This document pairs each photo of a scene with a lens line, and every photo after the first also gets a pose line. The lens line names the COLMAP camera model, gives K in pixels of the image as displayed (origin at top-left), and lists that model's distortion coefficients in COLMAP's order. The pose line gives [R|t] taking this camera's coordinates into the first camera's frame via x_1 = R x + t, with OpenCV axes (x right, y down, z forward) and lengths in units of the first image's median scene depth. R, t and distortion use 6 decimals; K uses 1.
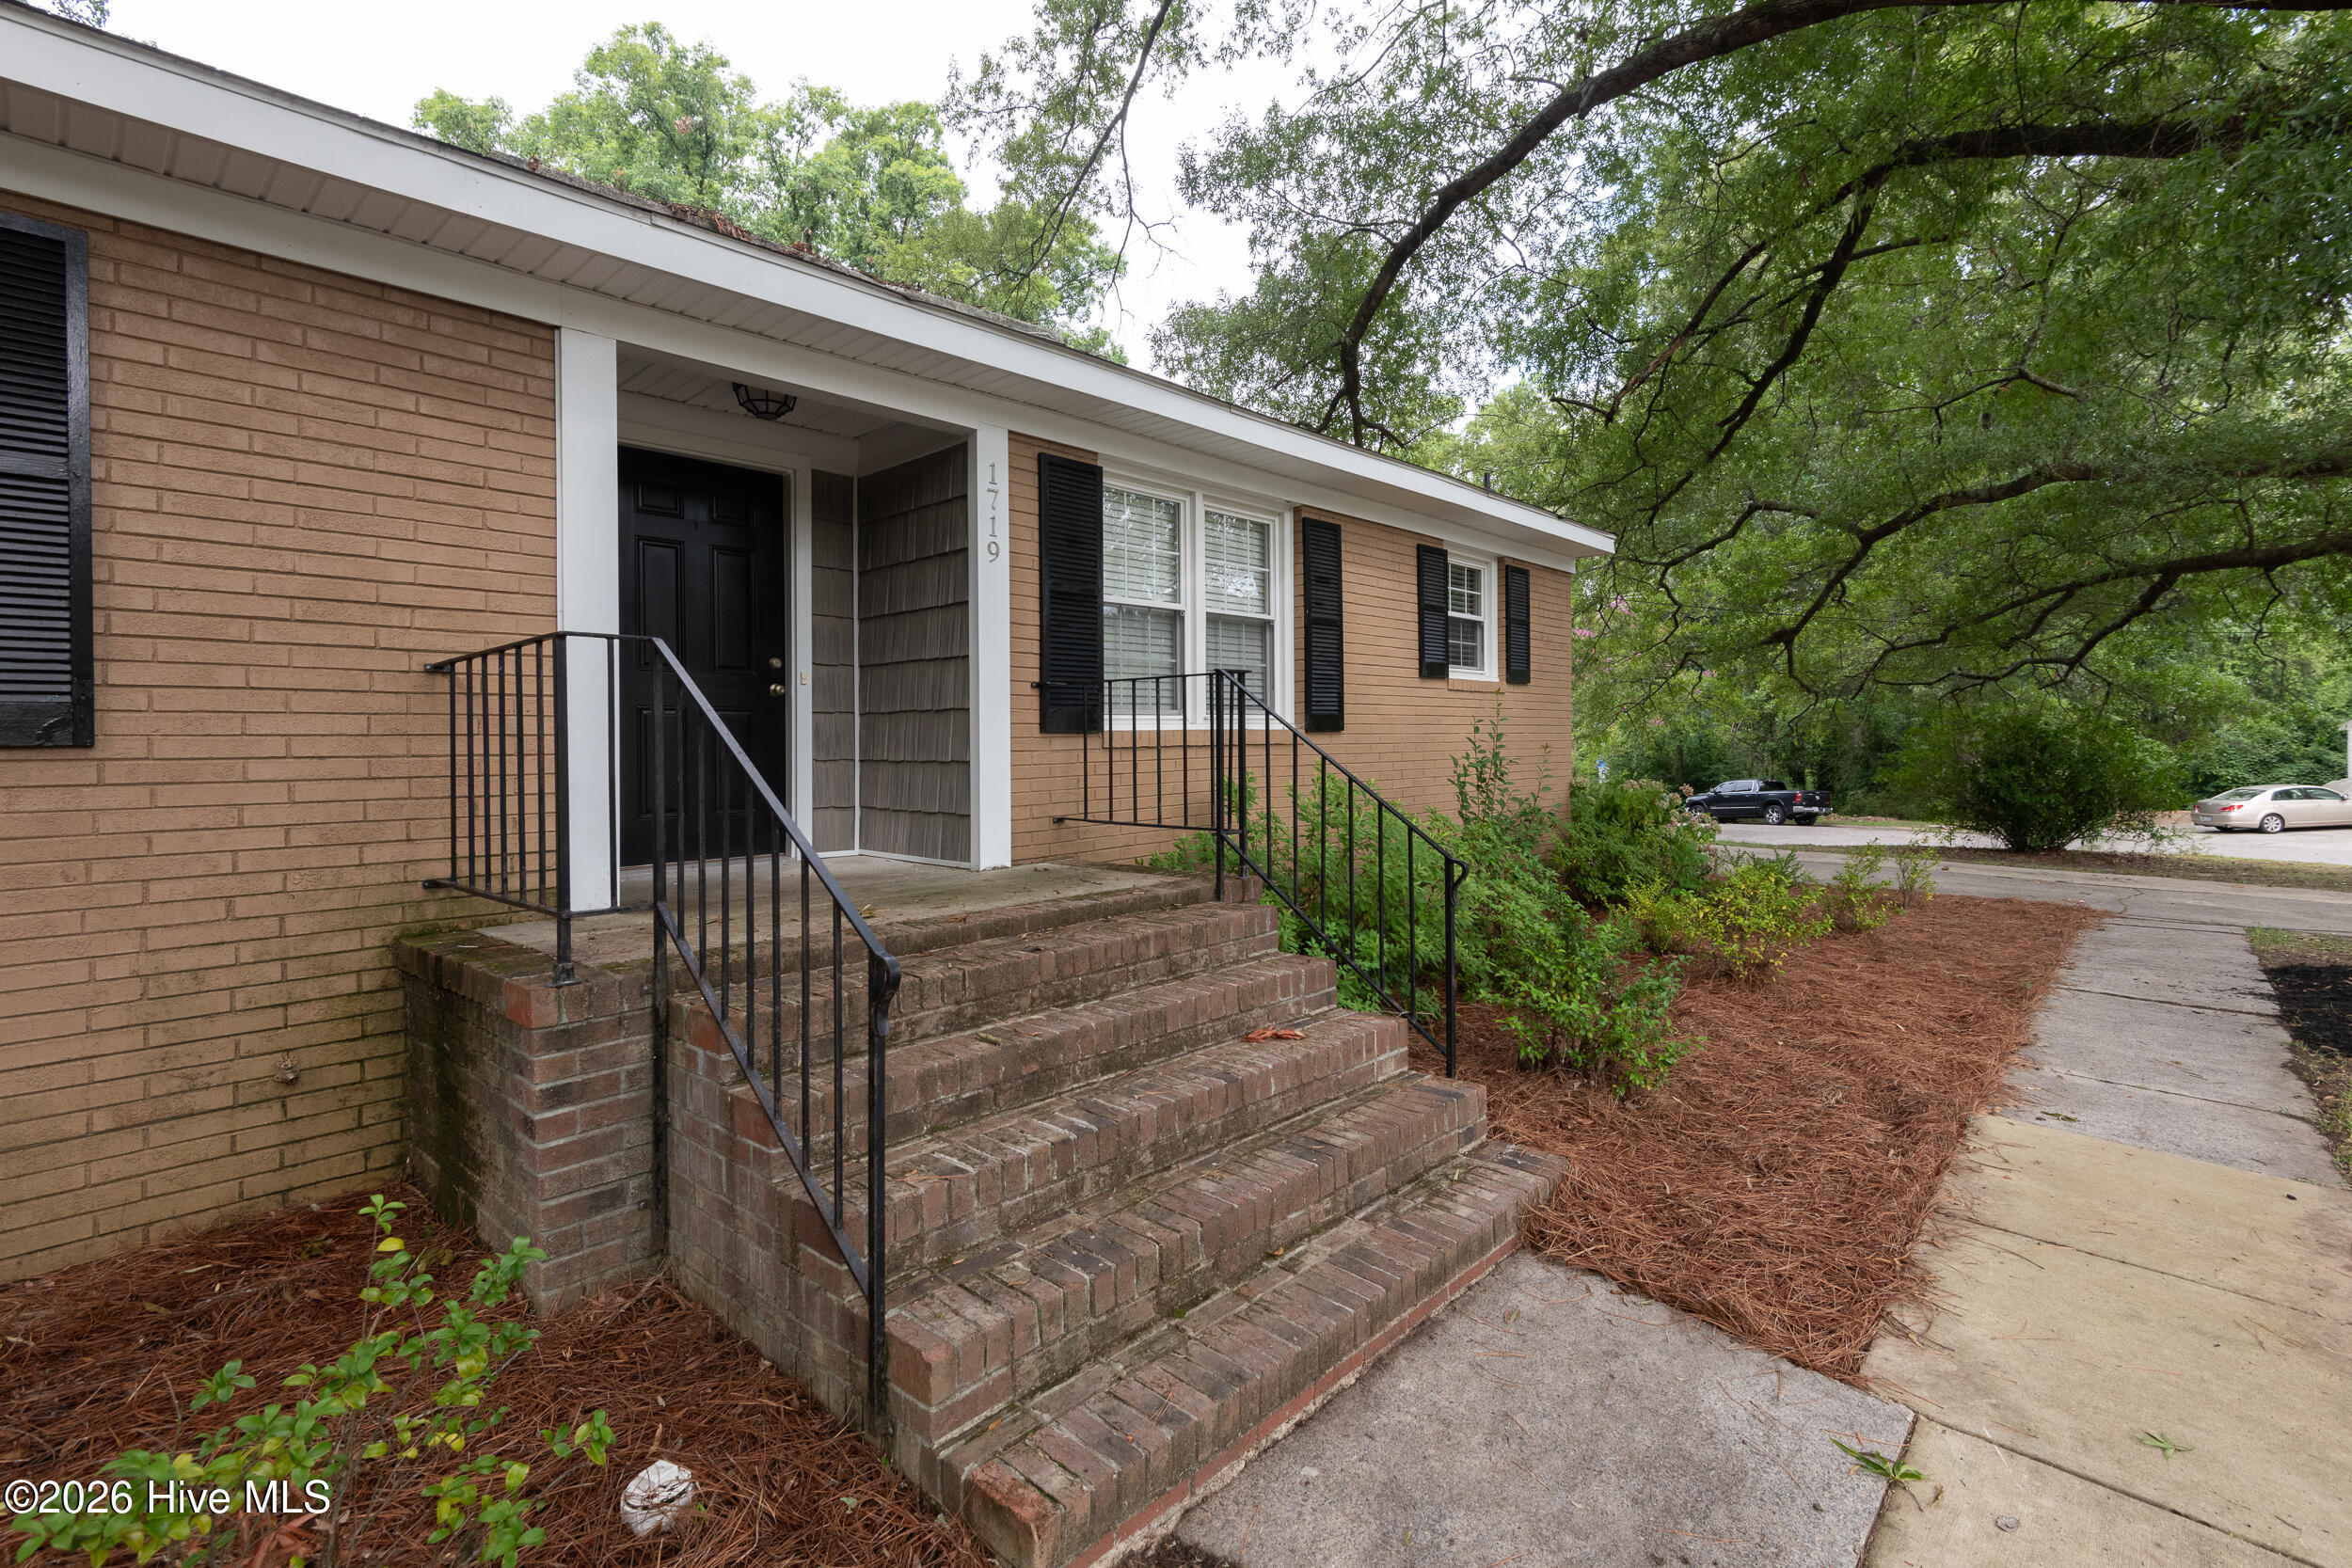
lens RADIAL K [[1093.1, 0, 1212.1], [0, 1093.1, 741.0], [0, 0, 1]] dist [0.024614, -0.011287]
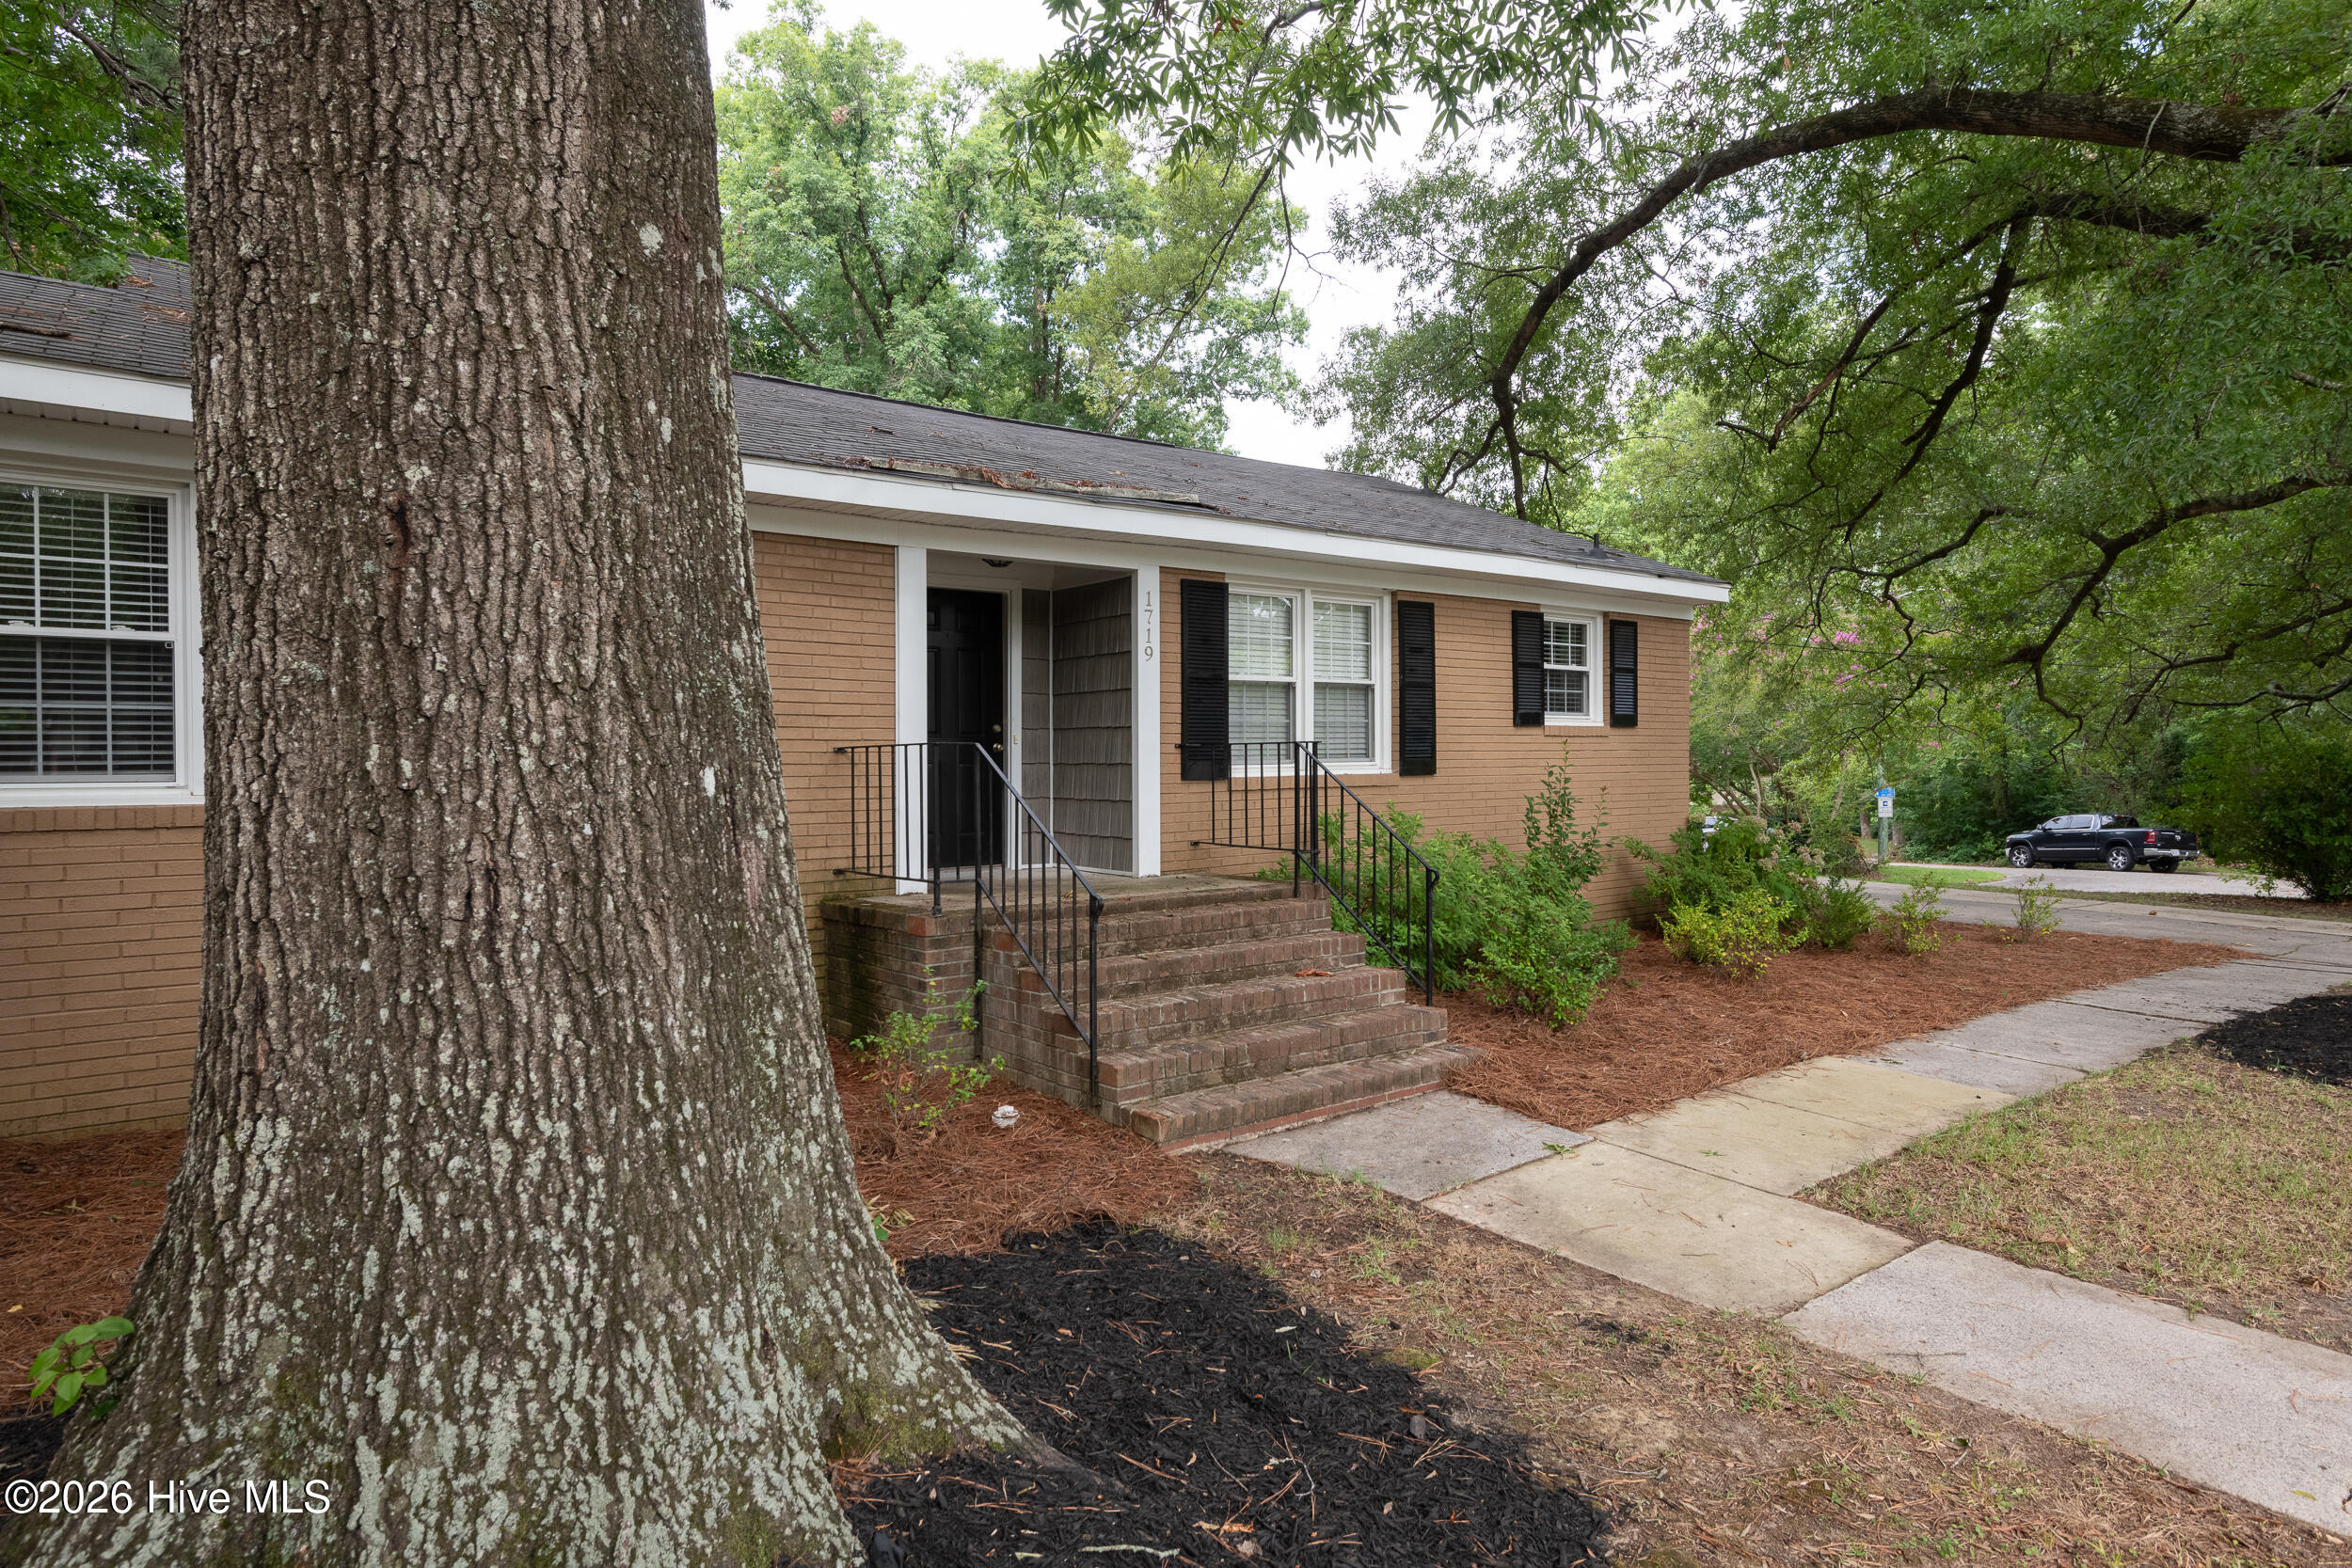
lens RADIAL K [[1371.3, 0, 1222.5], [0, 1371.3, 756.8], [0, 0, 1]] dist [0.014017, 0.001232]
pose [[0.988820, 0.004046, -0.149060, 0.114681], [-0.003991, 0.999992, 0.000667, -0.028818], [0.149062, -0.000065, 0.988828, -0.533596]]
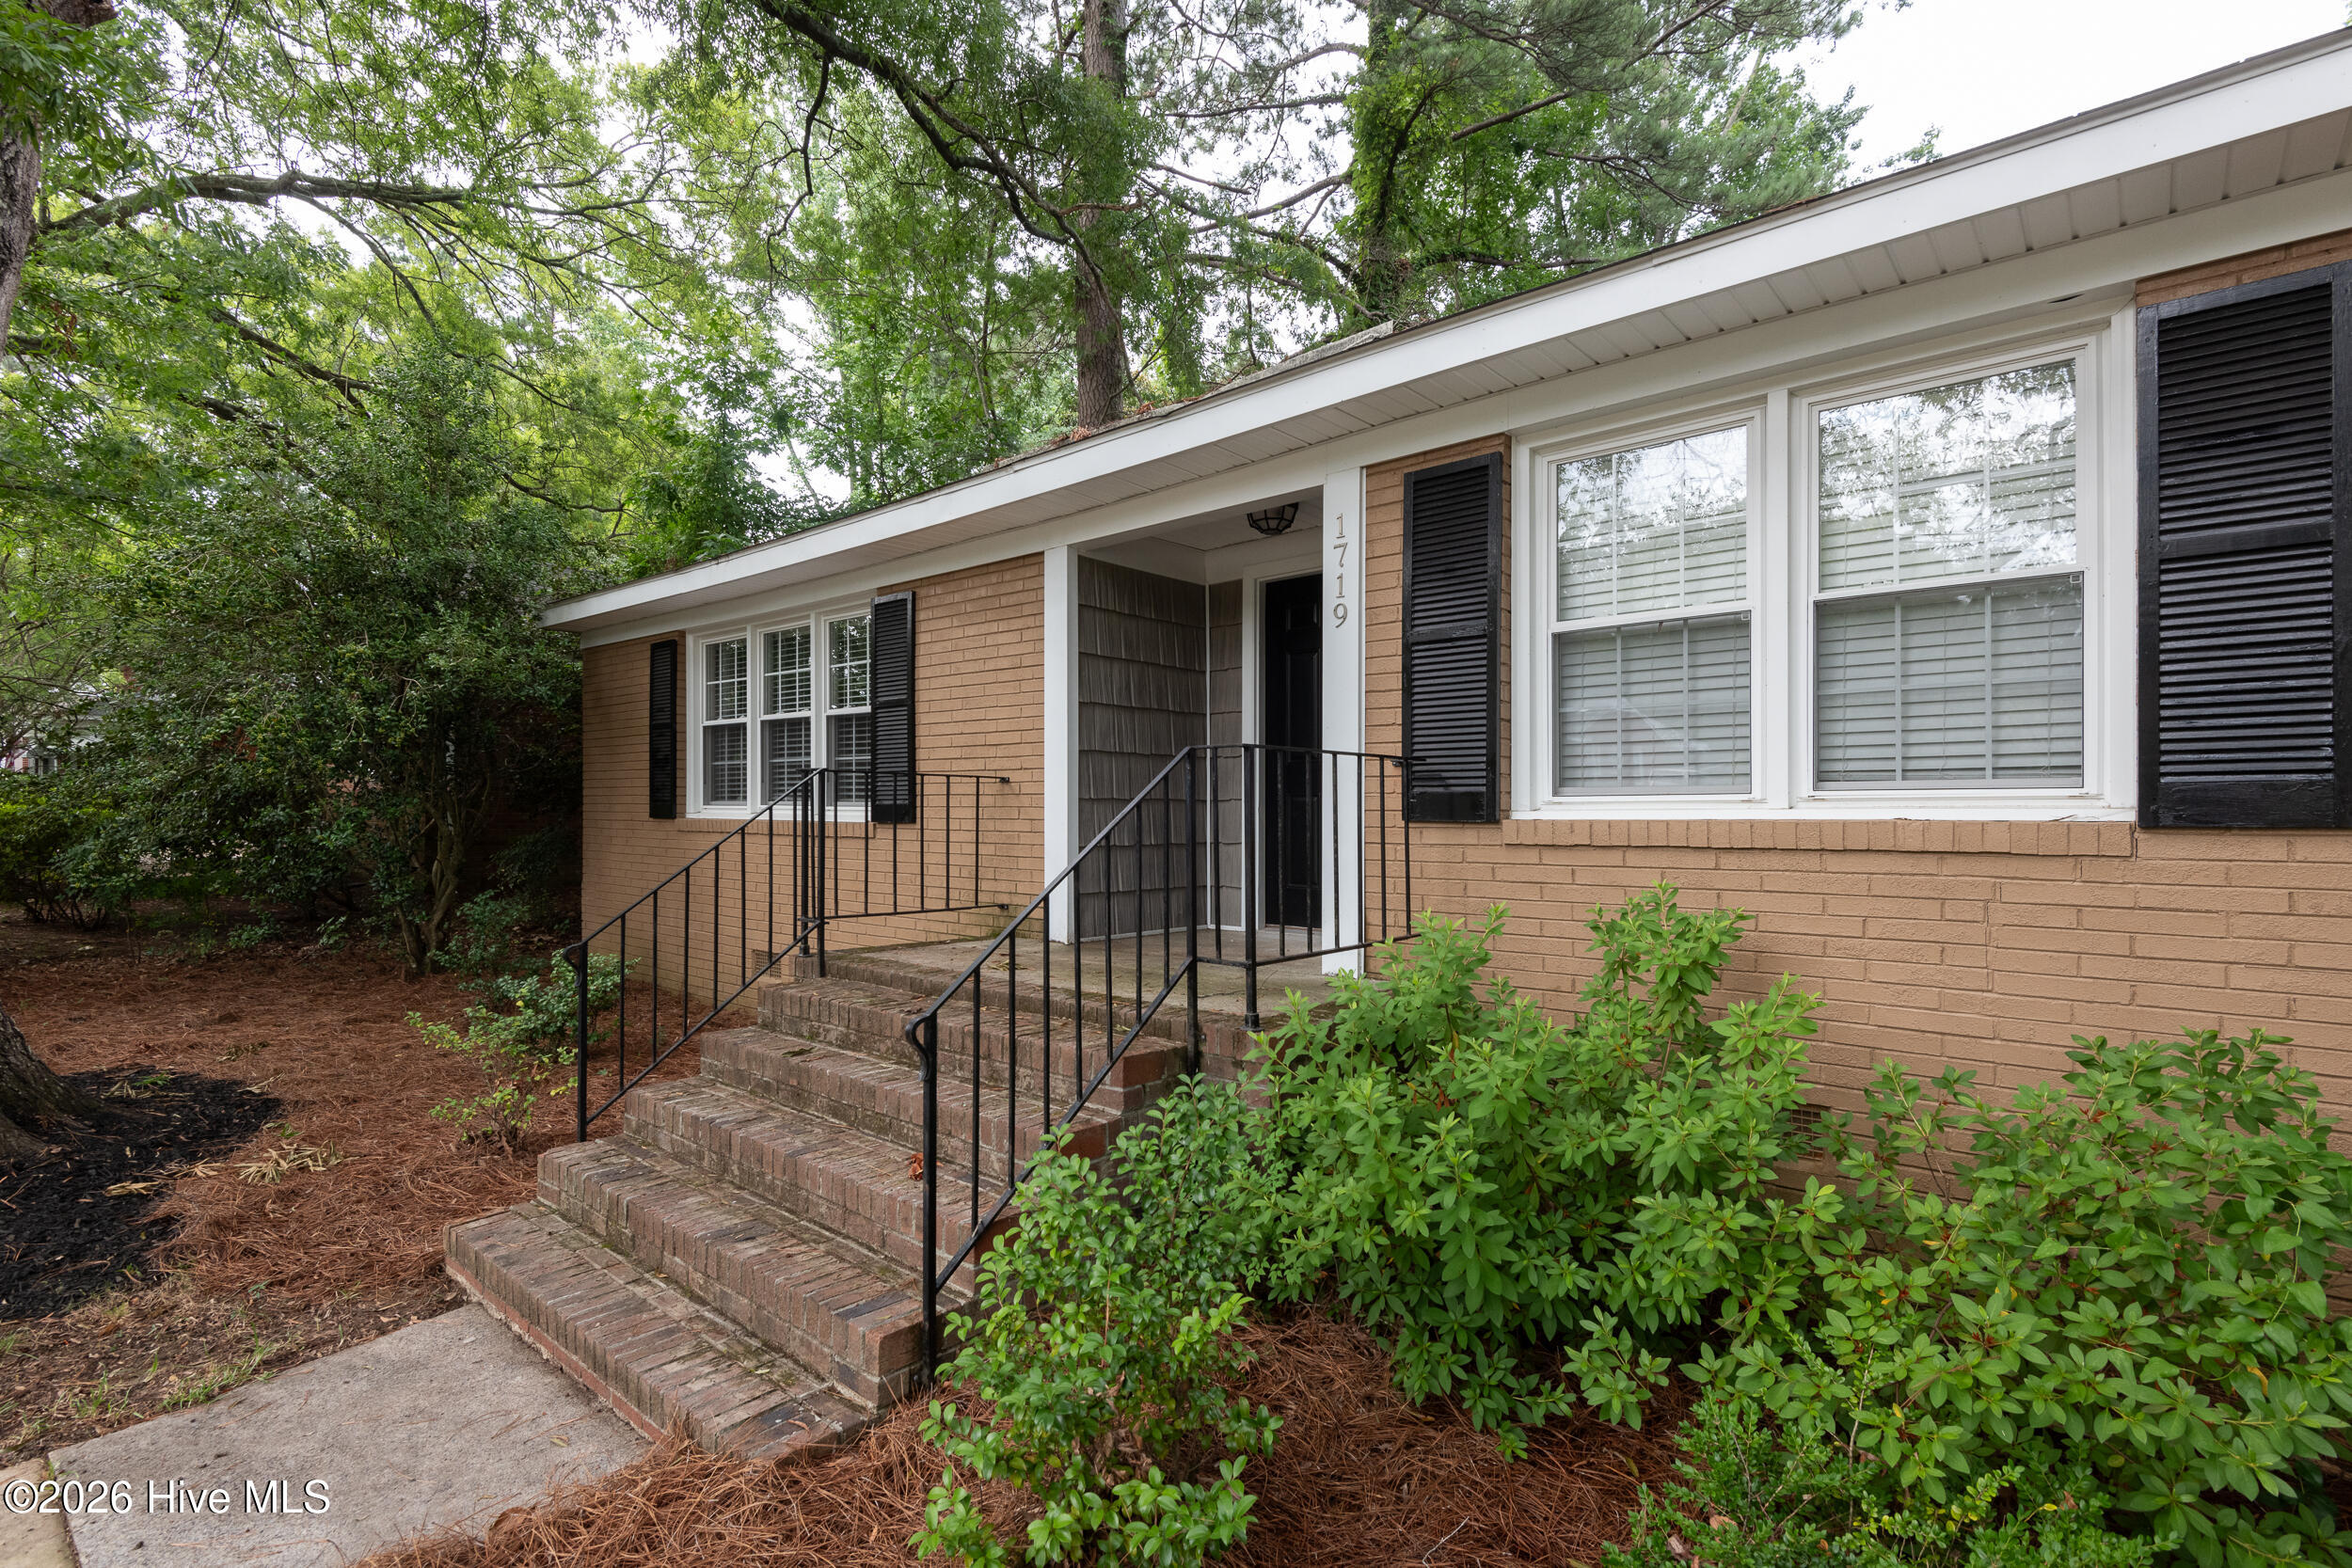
lens RADIAL K [[1132.5, 0, 1149.0], [0, 1132.5, 805.4], [0, 0, 1]] dist [0.020641, -0.000054]
pose [[-0.010409, 0.009825, -0.999898, 0.510241], [0.003216, 0.999947, 0.009792, -0.021196], [0.999941, -0.003113, -0.010440, 0.612206]]
